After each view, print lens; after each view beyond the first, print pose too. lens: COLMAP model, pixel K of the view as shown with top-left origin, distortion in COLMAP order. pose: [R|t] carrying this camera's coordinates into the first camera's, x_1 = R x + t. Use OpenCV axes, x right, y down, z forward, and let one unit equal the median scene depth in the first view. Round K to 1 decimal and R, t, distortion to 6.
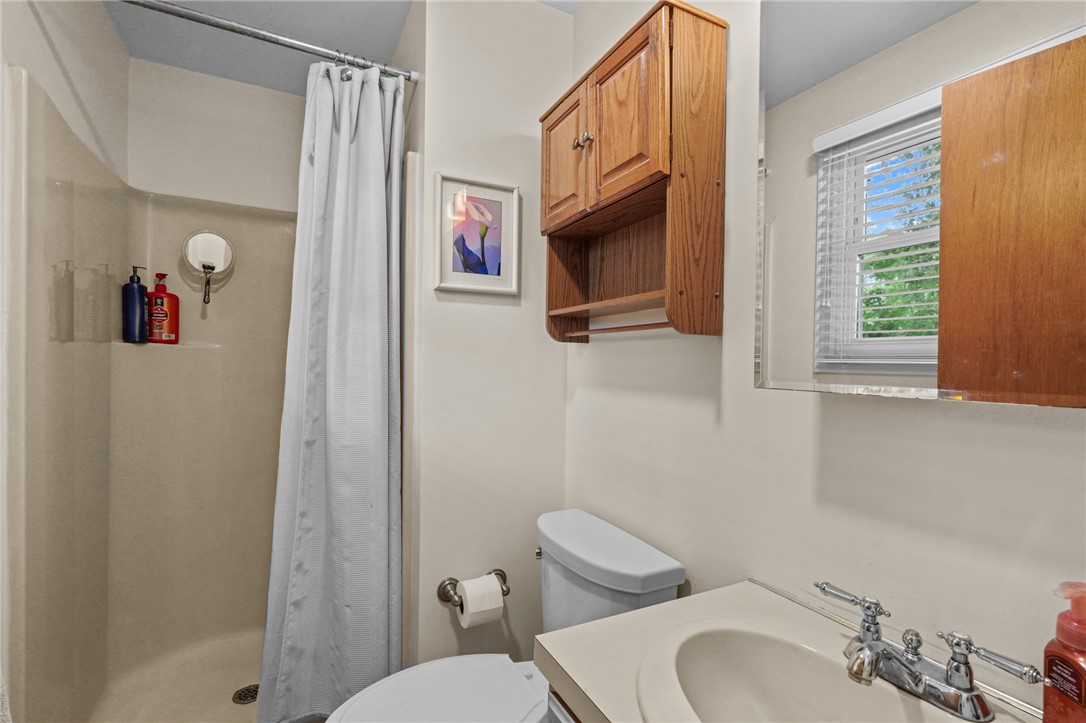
lens RADIAL K [[499.1, 0, 549.9], [0, 499.1, 362.3], [0, 0, 1]] dist [0.001981, 0.002266]
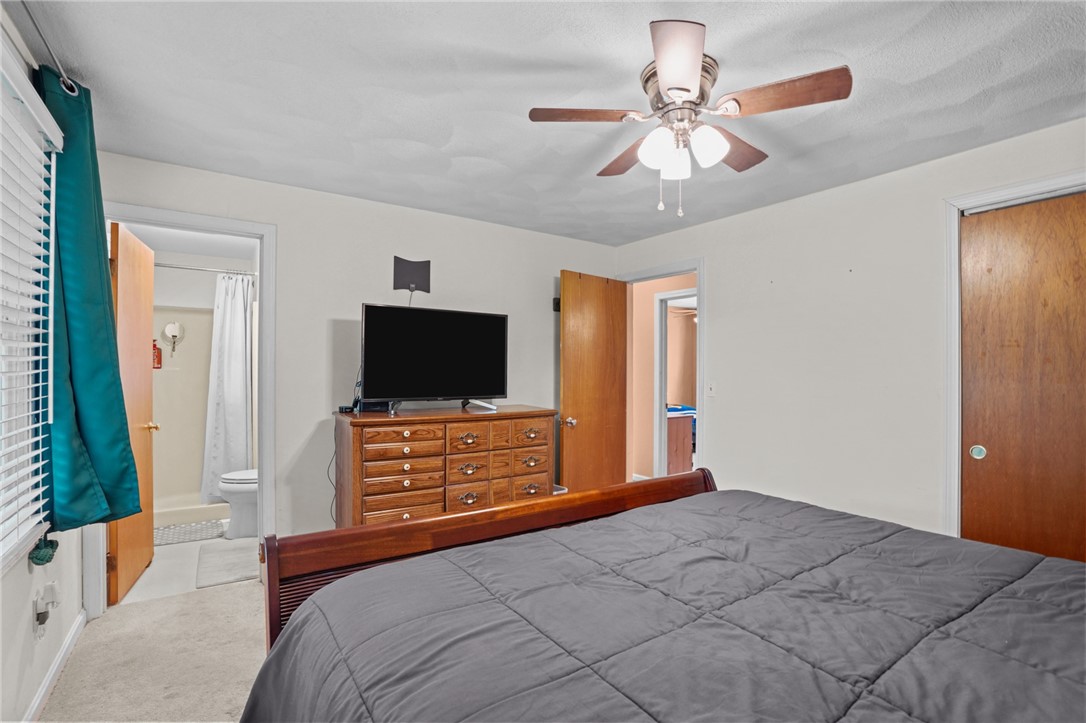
lens RADIAL K [[499.1, 0, 537.6], [0, 499.1, 365.0], [0, 0, 1]] dist [0.001981, 0.002266]
pose [[0.995691, -0.013021, 0.091819, 1.086980], [0.013024, 0.999915, 0.000563, -0.043129], [-0.091819, 0.000636, 0.995776, -2.033297]]
